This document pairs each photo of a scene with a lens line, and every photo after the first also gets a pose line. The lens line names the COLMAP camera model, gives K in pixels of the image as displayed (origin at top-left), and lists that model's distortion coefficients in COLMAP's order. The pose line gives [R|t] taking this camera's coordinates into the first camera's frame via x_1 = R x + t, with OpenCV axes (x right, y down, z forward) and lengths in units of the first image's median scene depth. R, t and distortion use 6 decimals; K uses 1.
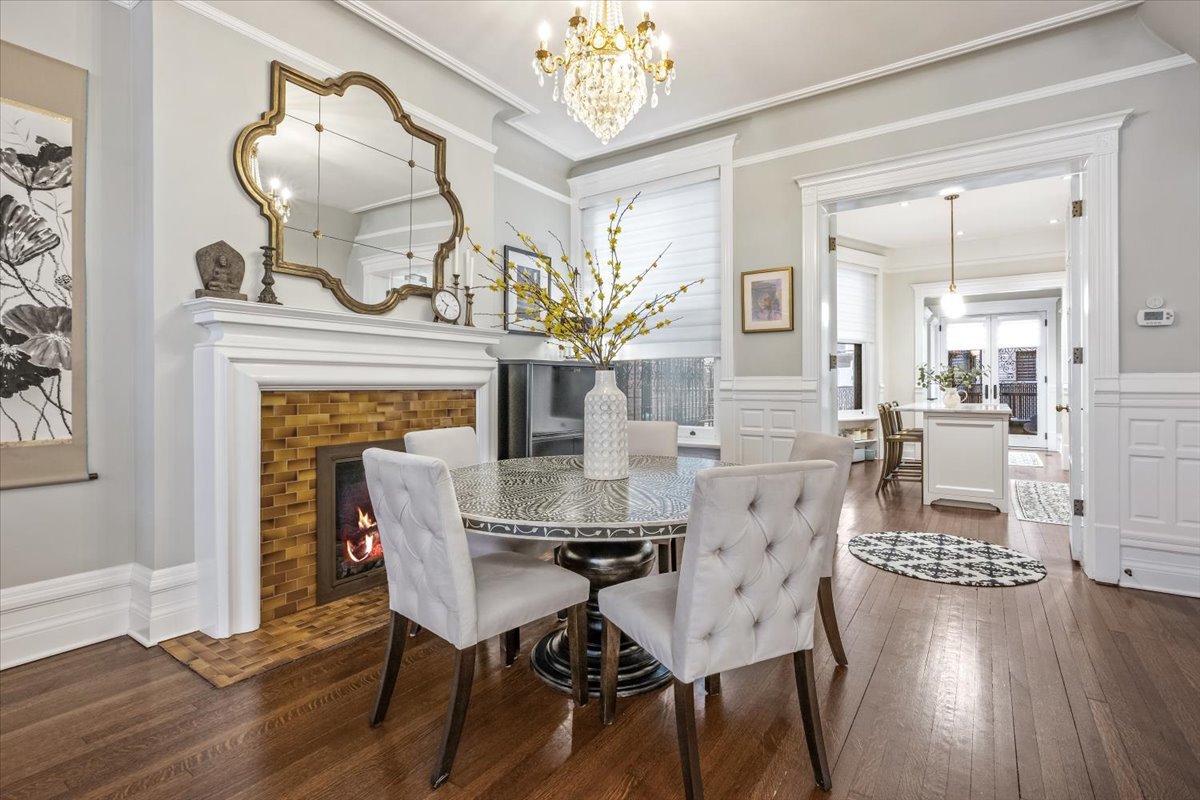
lens RADIAL K [[559.0, 0, 612.4], [0, 559.0, 386.5], [0, 0, 1]] dist [-0.000831, -0.000142]
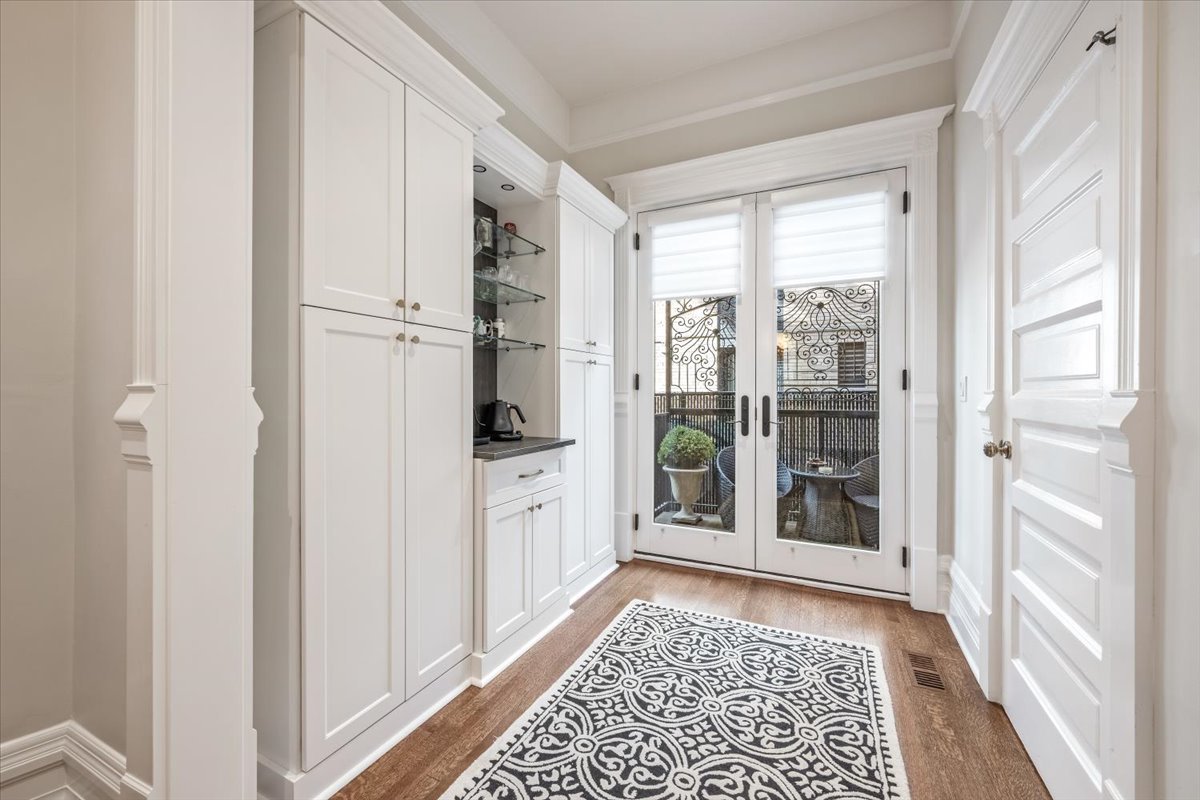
lens RADIAL K [[477.9, 0, 603.0], [0, 477.9, 399.0], [0, 0, 1]] dist [-0.001407, 0.000694]
pose [[0.990409, 0.002337, 0.138149, 0.544858], [-0.002737, 0.999993, 0.002706, -0.001558], [-0.138142, -0.003058, 0.990408, 0.722972]]
